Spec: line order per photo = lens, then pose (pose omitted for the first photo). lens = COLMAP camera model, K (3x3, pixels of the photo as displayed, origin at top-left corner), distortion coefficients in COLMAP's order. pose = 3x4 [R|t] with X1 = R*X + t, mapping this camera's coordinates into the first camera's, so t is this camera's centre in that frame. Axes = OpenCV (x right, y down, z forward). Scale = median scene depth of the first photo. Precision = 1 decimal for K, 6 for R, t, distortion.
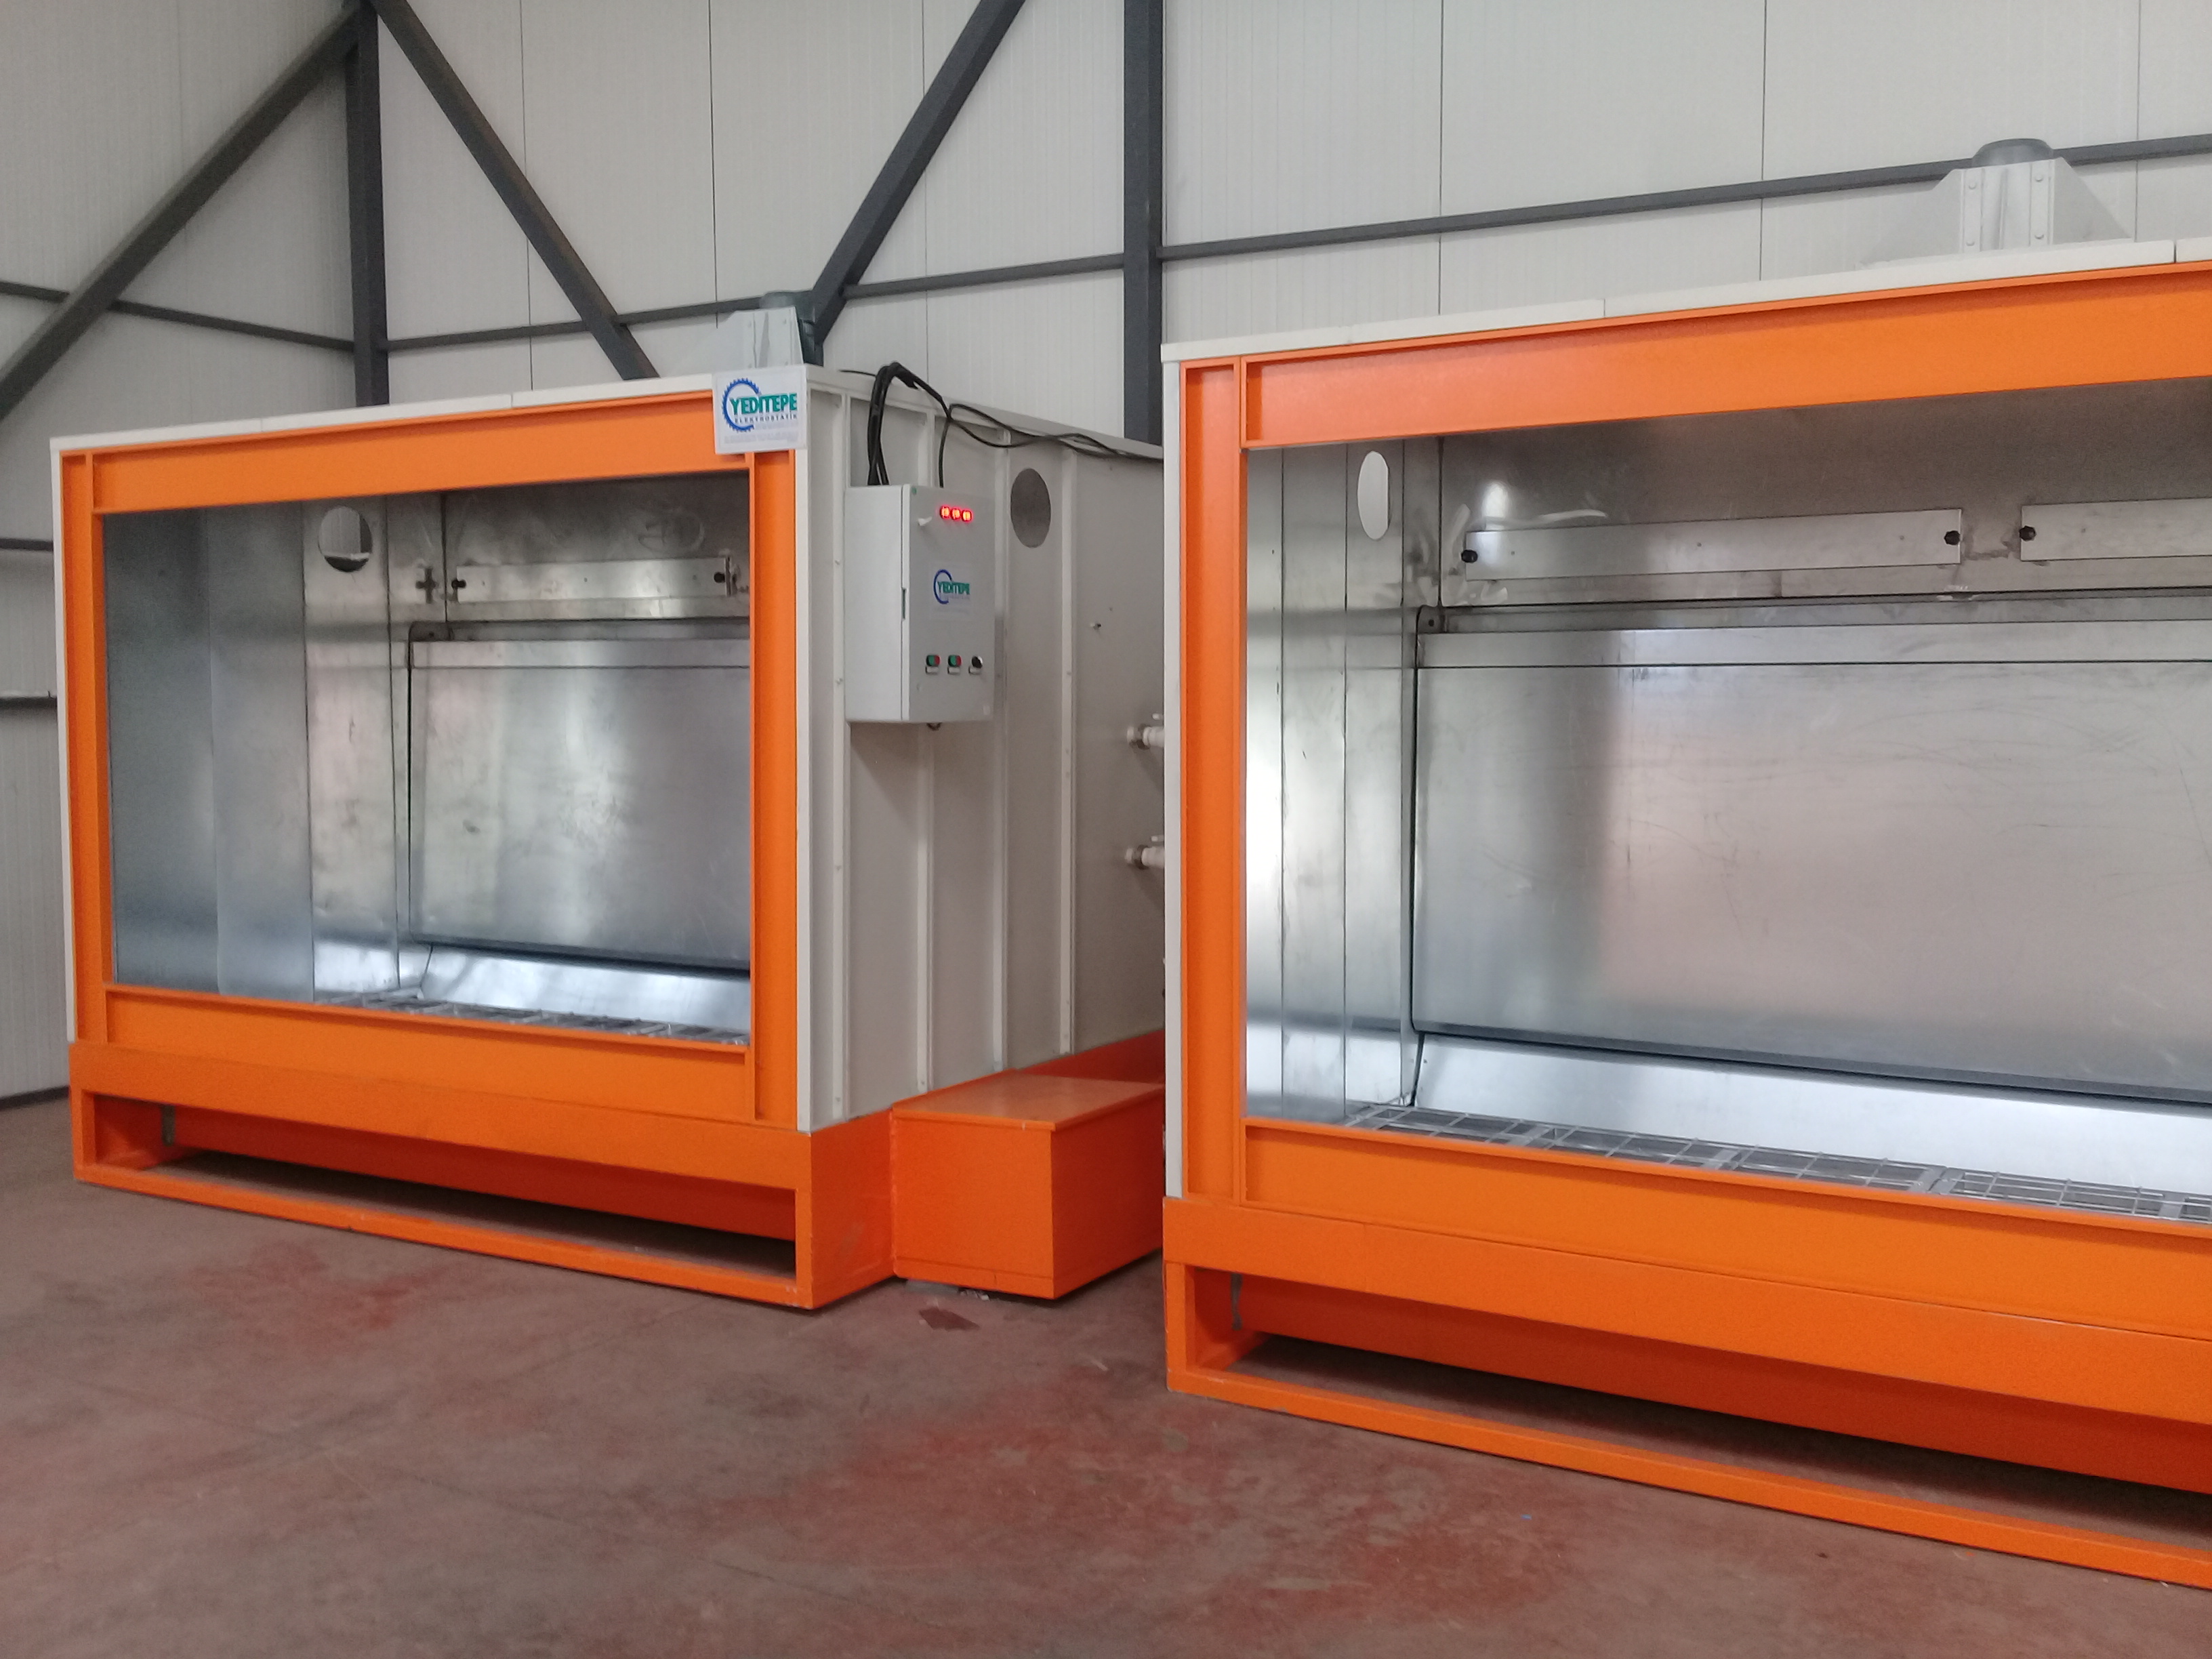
lens RADIAL K [[2106.5, 0, 1106.0], [0, 2106.5, 829.5], [0, 0, 1]] dist [0.028504, -0.074215]
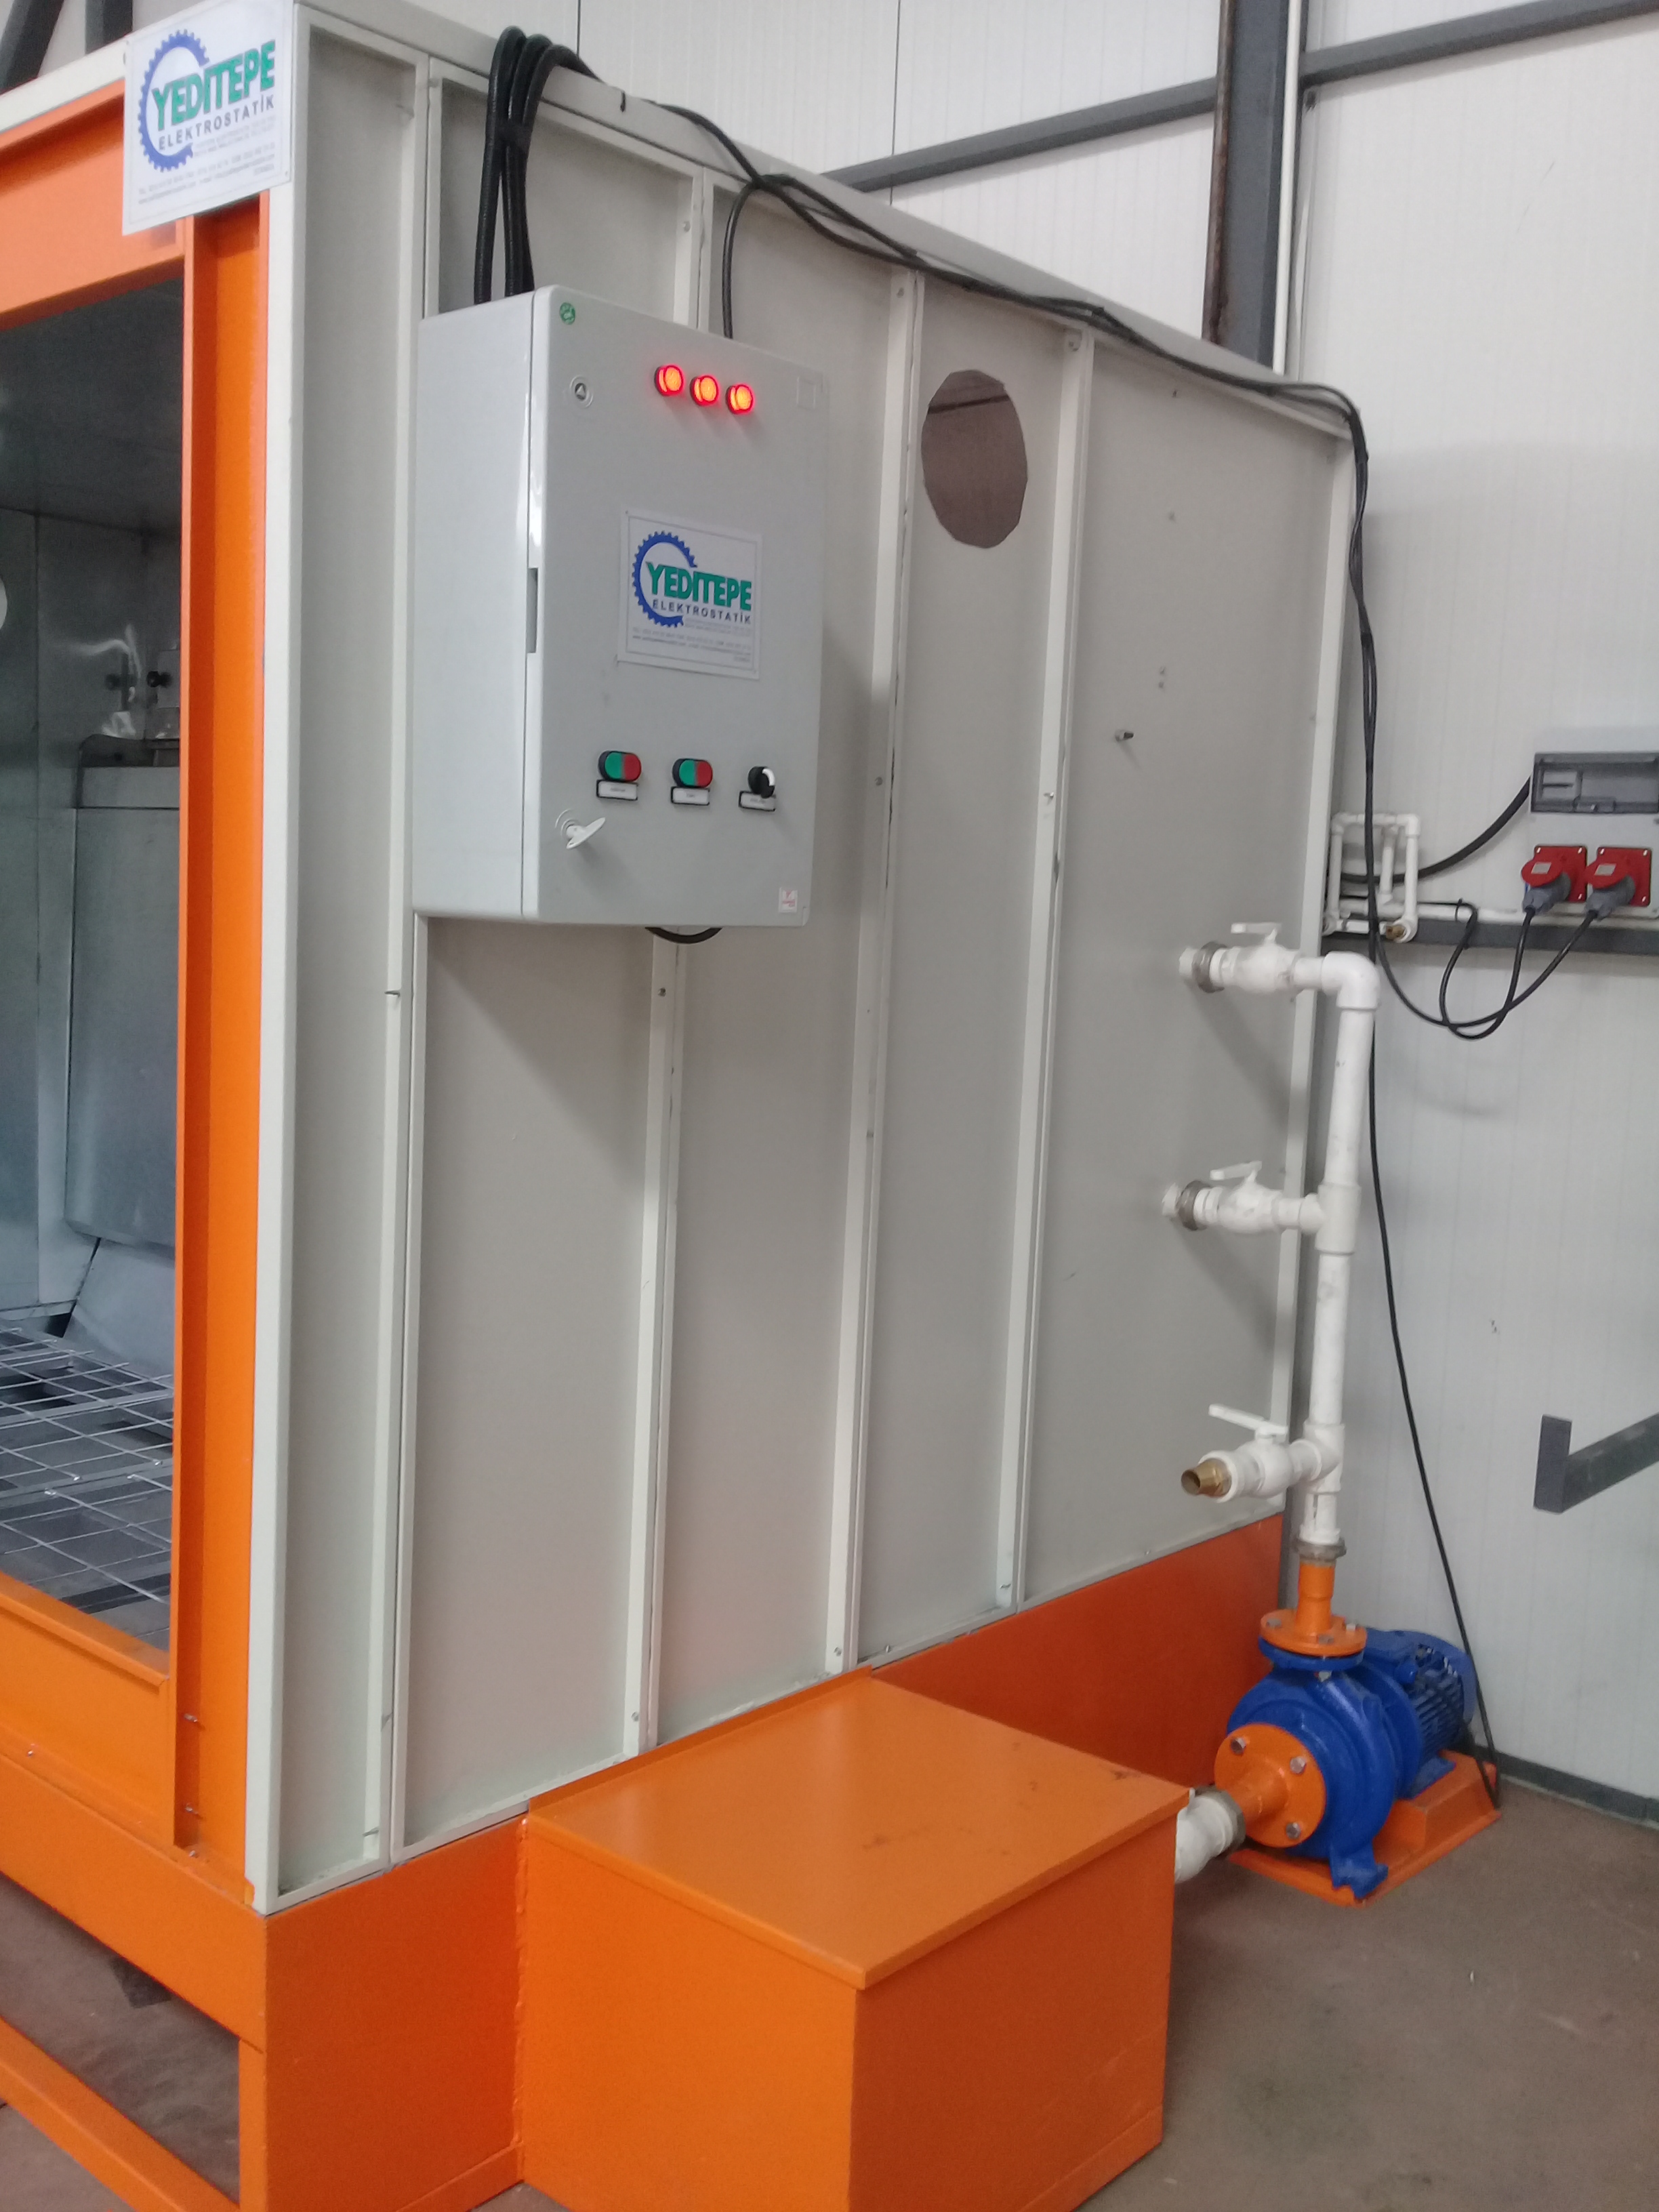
lens RADIAL K [[2106.5, 0, 747.5], [0, 2106.5, 1101.0], [0, 0, 1]] dist [0.028504, -0.074215]
pose [[0.972985, 0.061656, -0.222485, 0.030204], [-0.053854, 0.997708, 0.040970, -0.034858], [0.224501, -0.027881, 0.974075, 0.608501]]
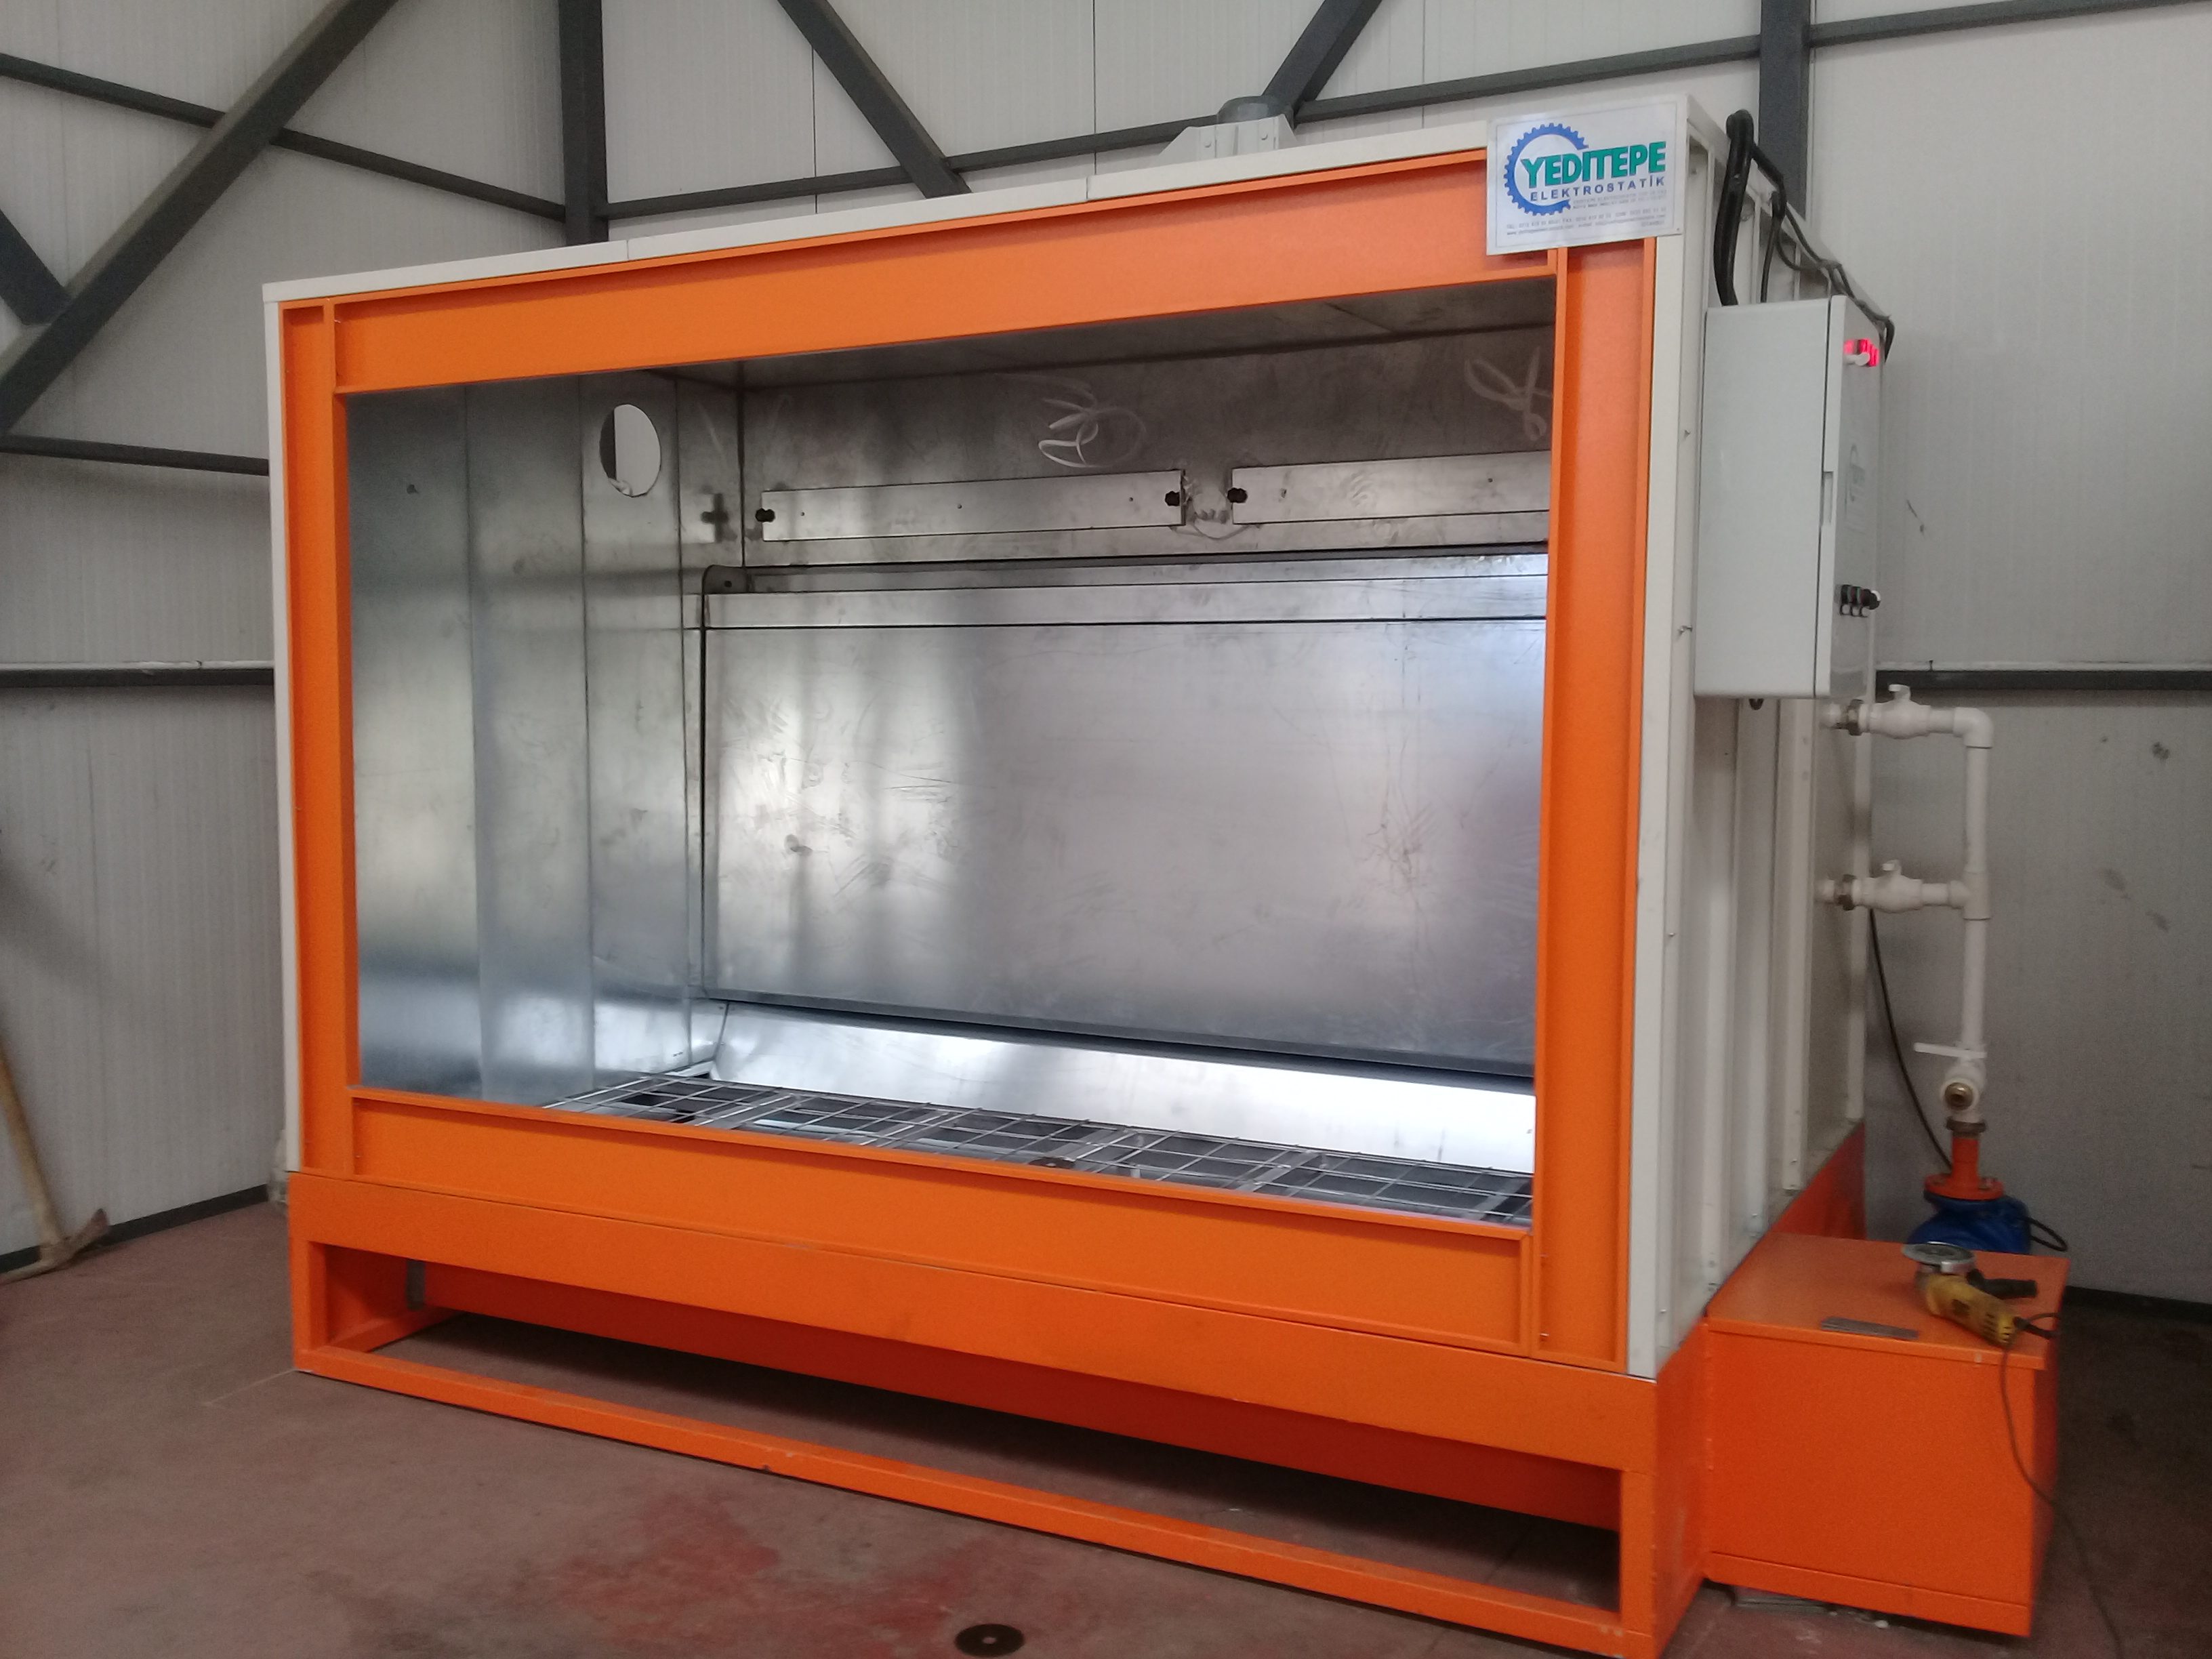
lens RADIAL K [[2143.8, 0, 1106.0], [0, 2143.8, 829.5], [0, 0, 1]] dist [0.085971, -0.014813]
pose [[0.999929, -0.007064, 0.009647, -0.292825], [0.006964, 0.999922, 0.010357, -0.020167], [-0.009720, -0.010289, 0.999900, 0.368306]]
